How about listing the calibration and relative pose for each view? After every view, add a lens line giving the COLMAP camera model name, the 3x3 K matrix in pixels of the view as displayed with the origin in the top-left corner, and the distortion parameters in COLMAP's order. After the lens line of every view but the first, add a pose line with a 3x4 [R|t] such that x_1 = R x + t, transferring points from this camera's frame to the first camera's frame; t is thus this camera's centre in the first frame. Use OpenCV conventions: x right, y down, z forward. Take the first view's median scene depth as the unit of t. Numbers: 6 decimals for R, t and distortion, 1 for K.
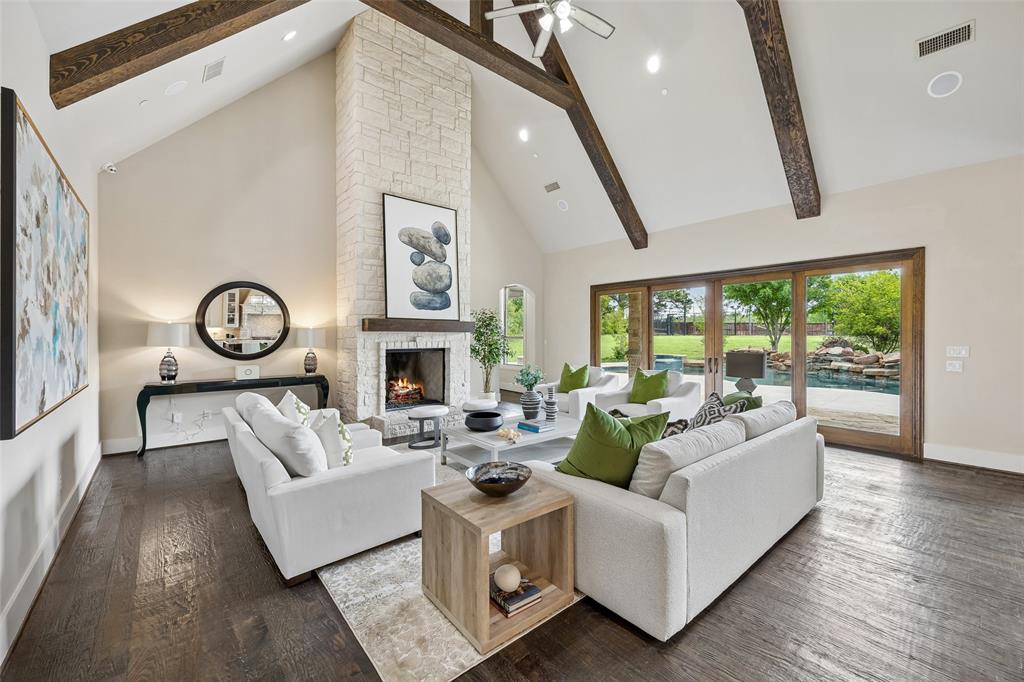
lens RADIAL K [[403.4, 0, 520.6], [0, 403.4, 336.8], [0, 0, 1]] dist [0.000959, 0.000072]
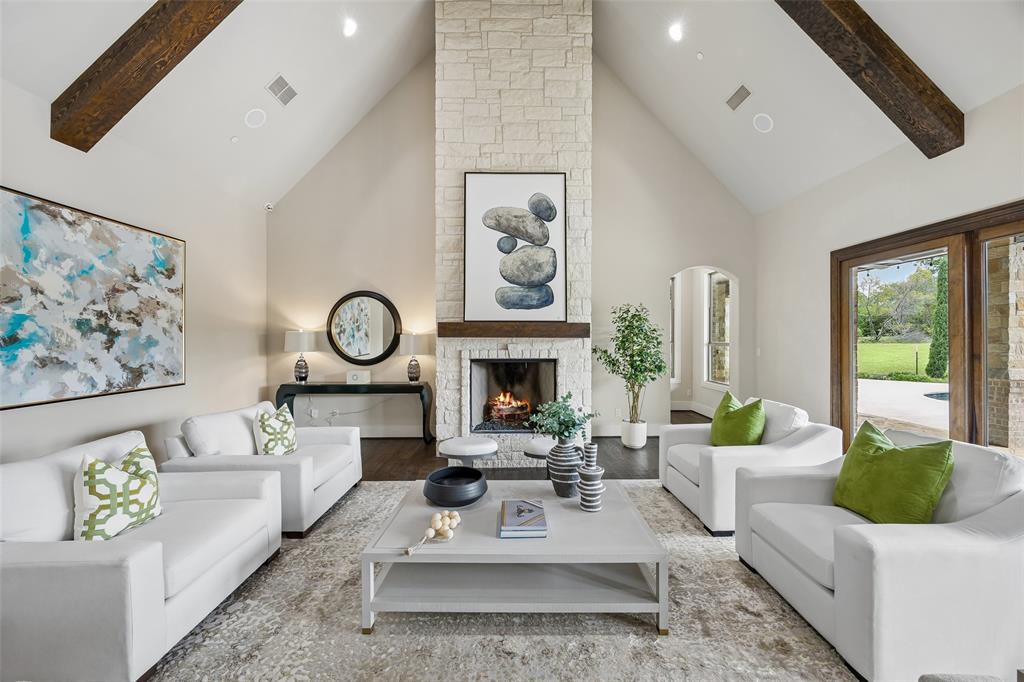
lens RADIAL K [[389.0, 0, 524.6], [0, 389.0, 338.6], [0, 0, 1]] dist [-0.002429, -0.000230]
pose [[0.768520, -0.003262, -0.639818, 0.253962], [-0.001269, 0.999977, -0.006622, -0.005260], [0.639825, 0.005901, 0.768498, 0.431728]]
